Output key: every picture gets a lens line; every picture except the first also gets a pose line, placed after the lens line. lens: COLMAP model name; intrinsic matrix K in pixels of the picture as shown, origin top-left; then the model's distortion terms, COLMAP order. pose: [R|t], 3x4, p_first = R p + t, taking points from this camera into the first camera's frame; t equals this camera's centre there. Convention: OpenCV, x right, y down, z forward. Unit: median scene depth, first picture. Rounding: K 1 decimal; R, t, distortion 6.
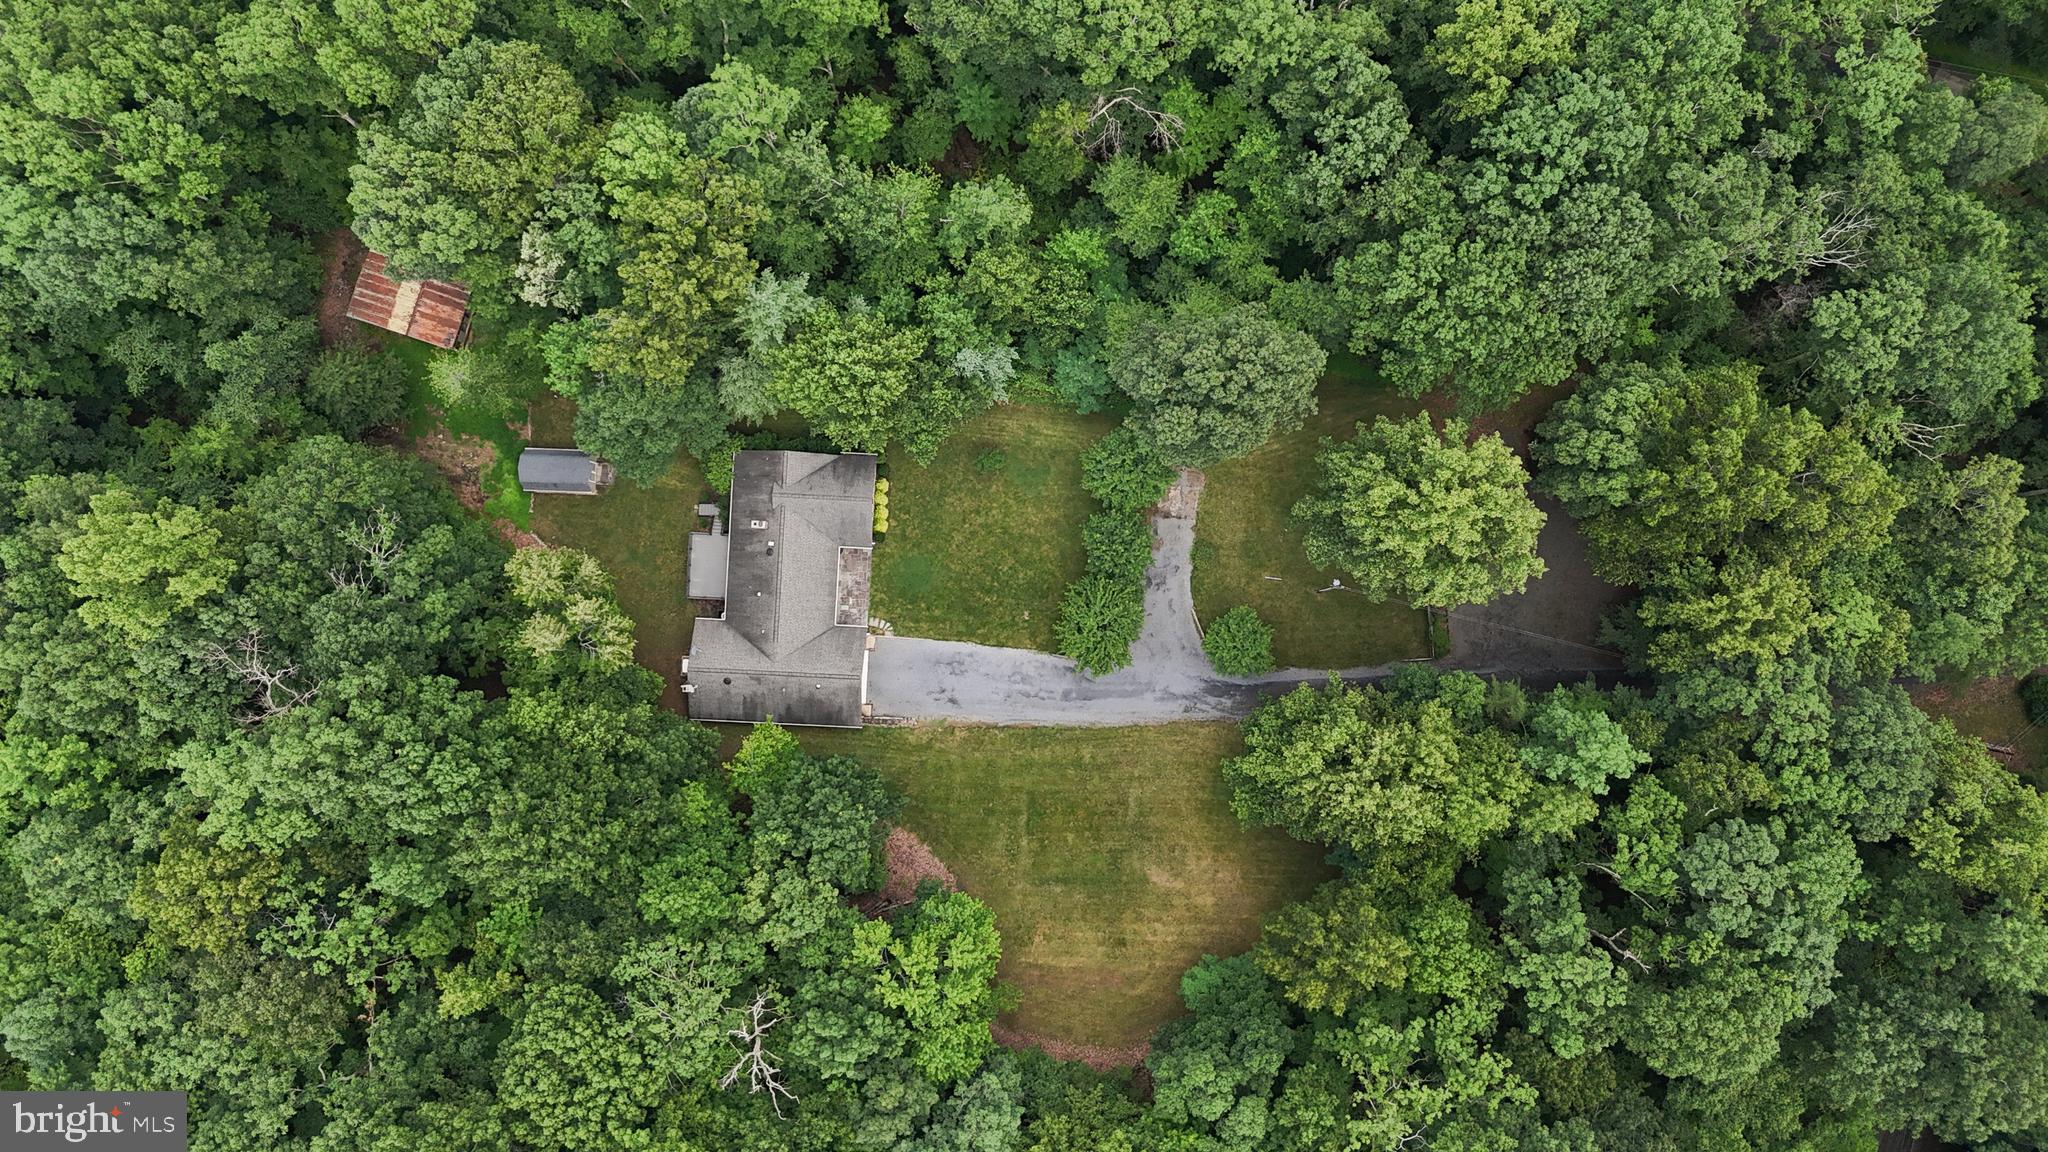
lens RADIAL K [[1498.3, 0, 1024.0], [0, 1498.3, 576.0], [0, 0, 1]] dist [0.078588, -0.086012]
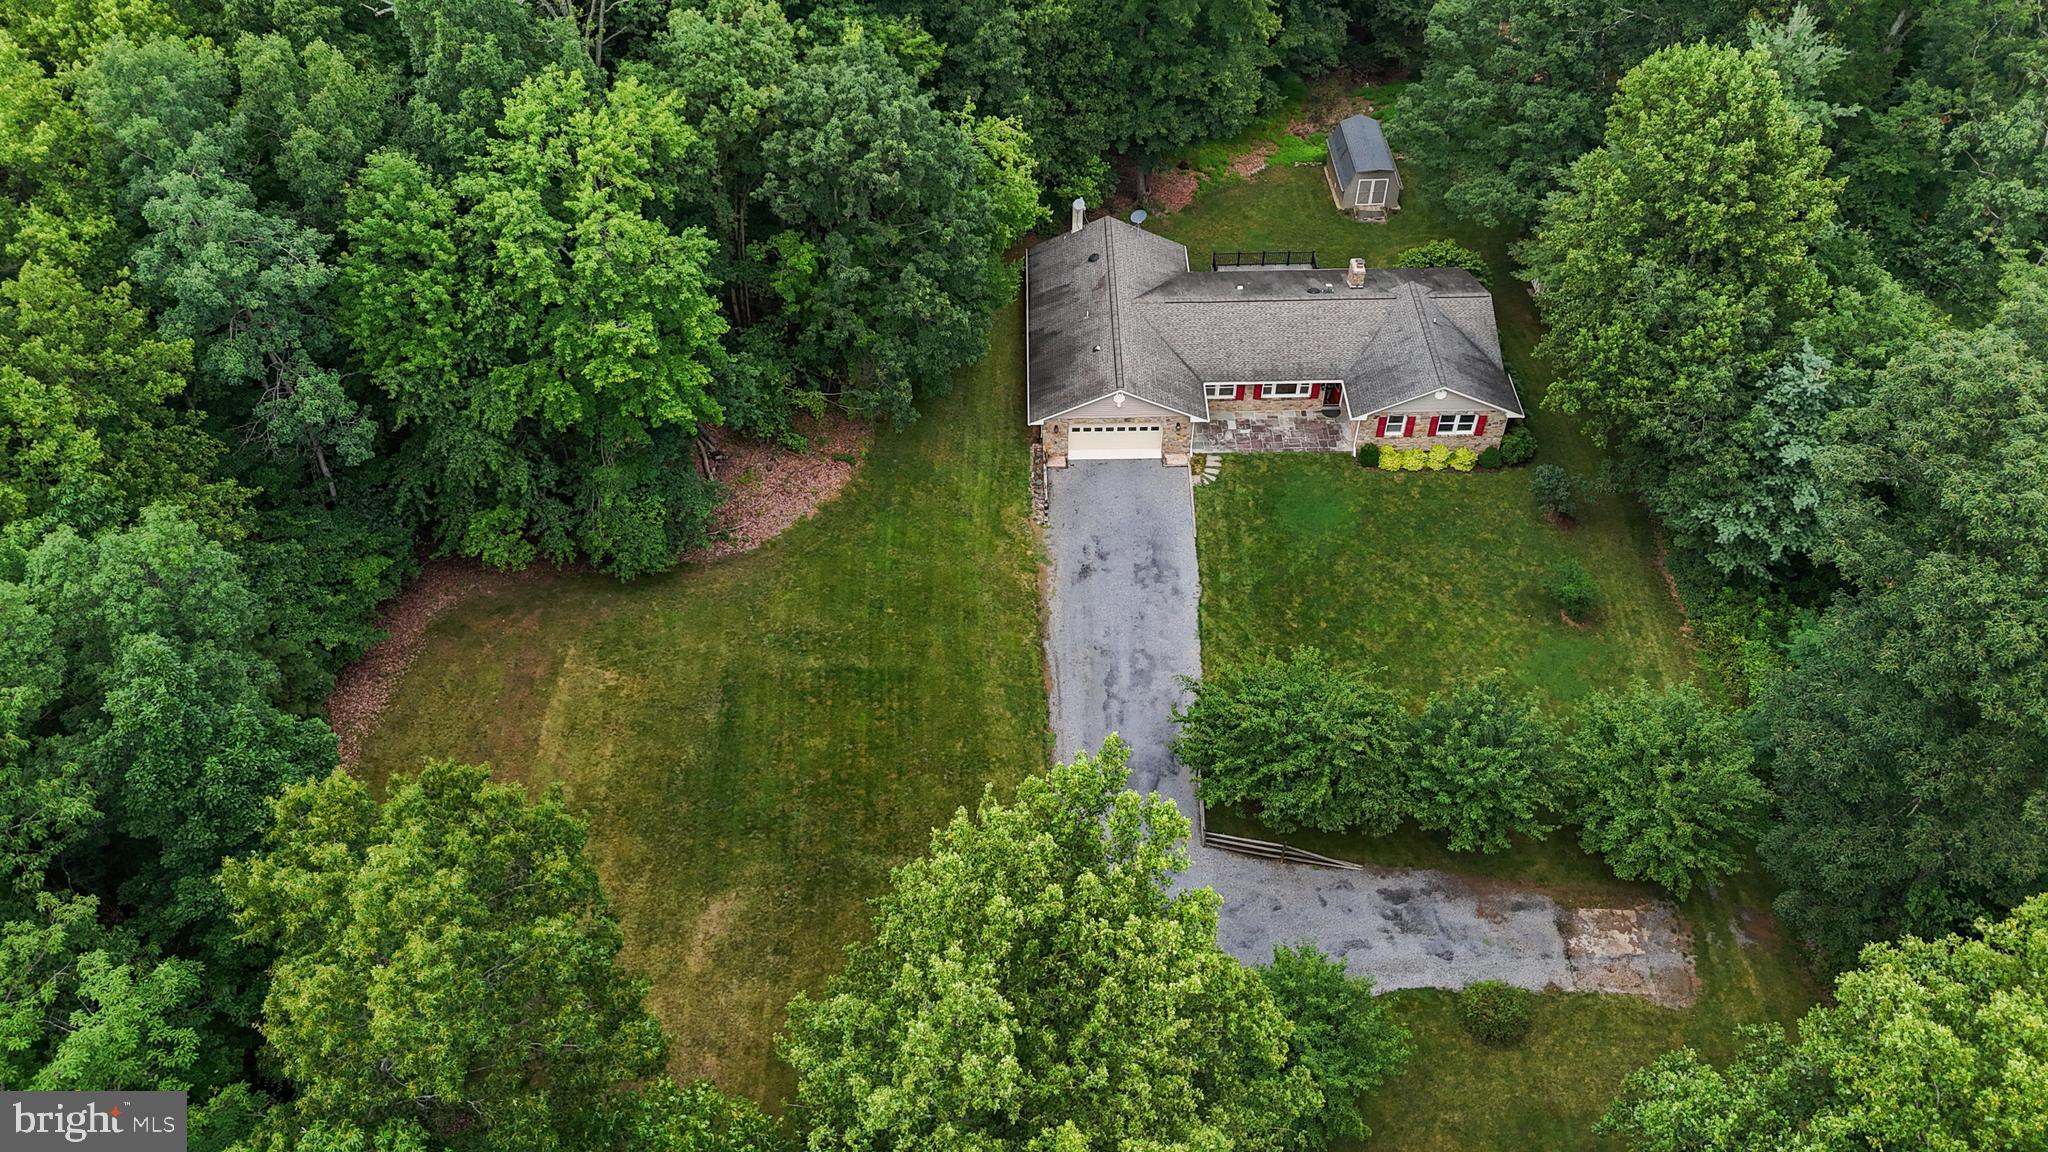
lens RADIAL K [[1498.3, 0, 1024.0], [0, 1498.3, 576.0], [0, 0, 1]] dist [0.078588, -0.086012]
pose [[0.056189, 0.737101, -0.673443, 0.348786], [-0.997721, 0.066686, -0.010256, 0.125776], [0.037350, 0.672484, 0.739168, 0.699355]]
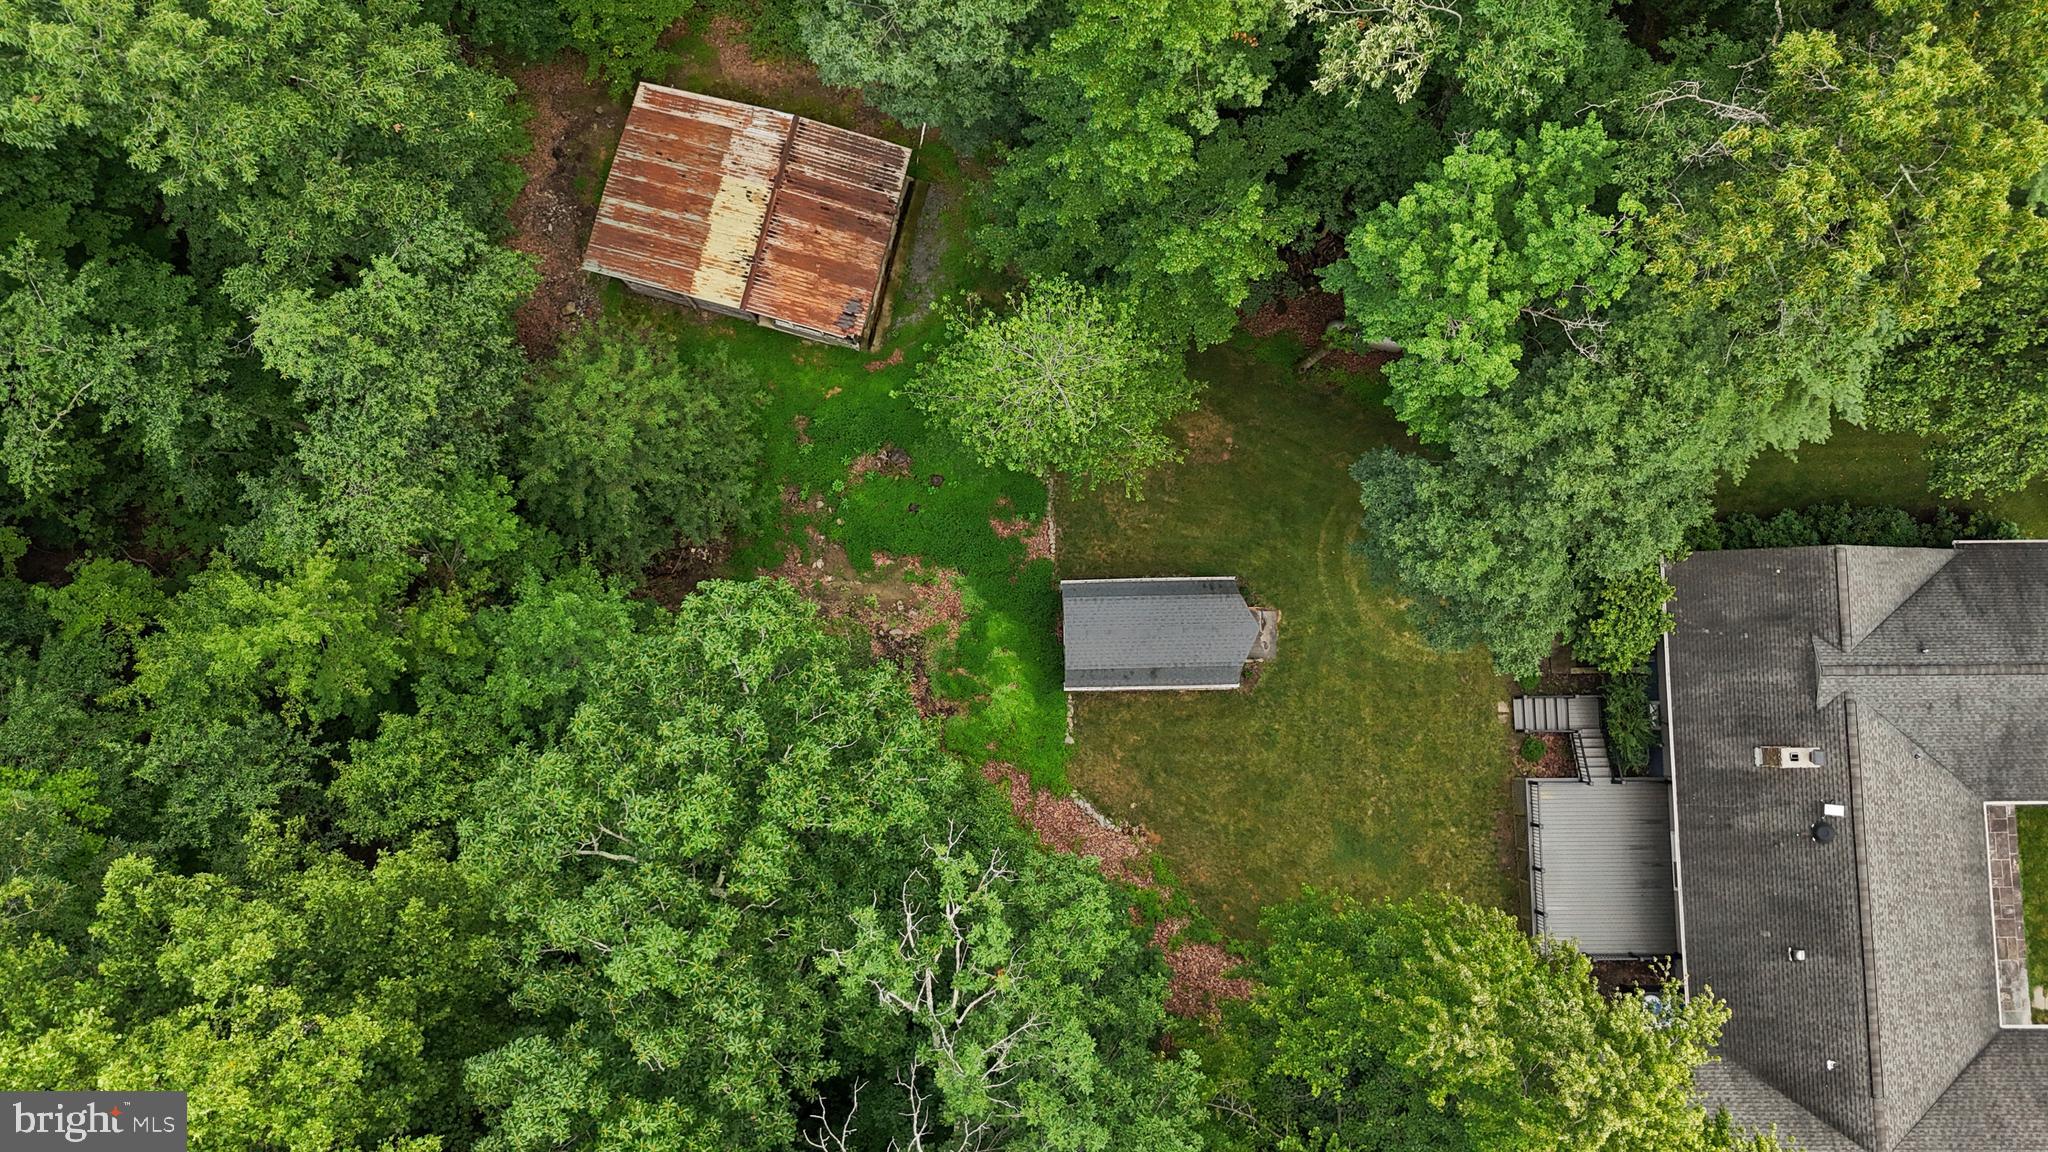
lens RADIAL K [[1498.3, 0, 1024.0], [0, 1498.3, 576.0], [0, 0, 1]] dist [0.078588, -0.086012]
pose [[0.997973, -0.055566, 0.031025, -0.406530], [0.057460, 0.996298, -0.063941, -0.071551], [-0.027357, 0.065594, 0.997471, 0.714389]]
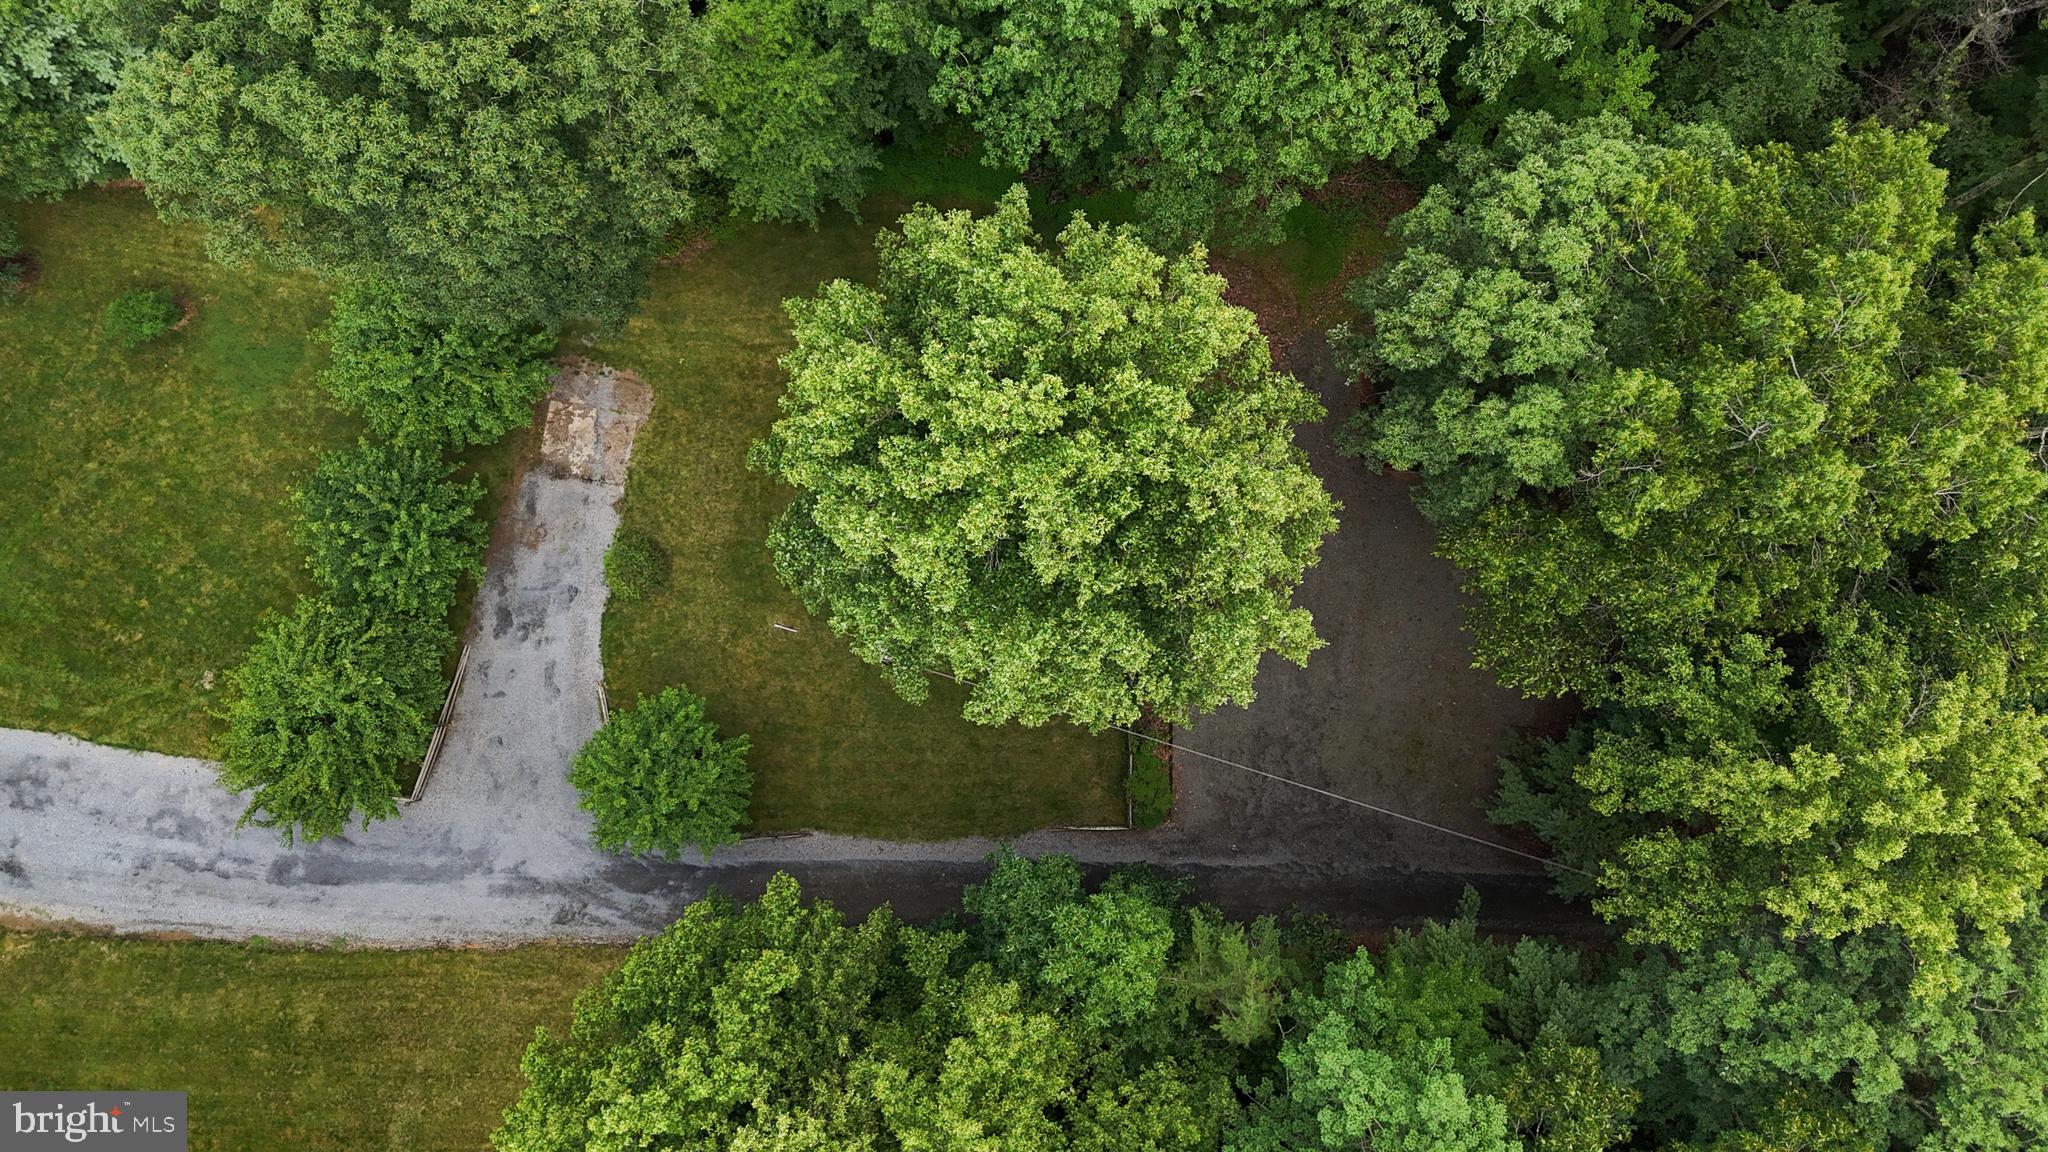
lens RADIAL K [[1498.3, 0, 1024.0], [0, 1498.3, 576.0], [0, 0, 1]] dist [0.078588, -0.086012]
pose [[0.998026, 0.062107, 0.009335, 0.266247], [-0.061722, 0.997406, -0.037042, -0.002539], [-0.011611, 0.036393, 0.999270, 0.634127]]
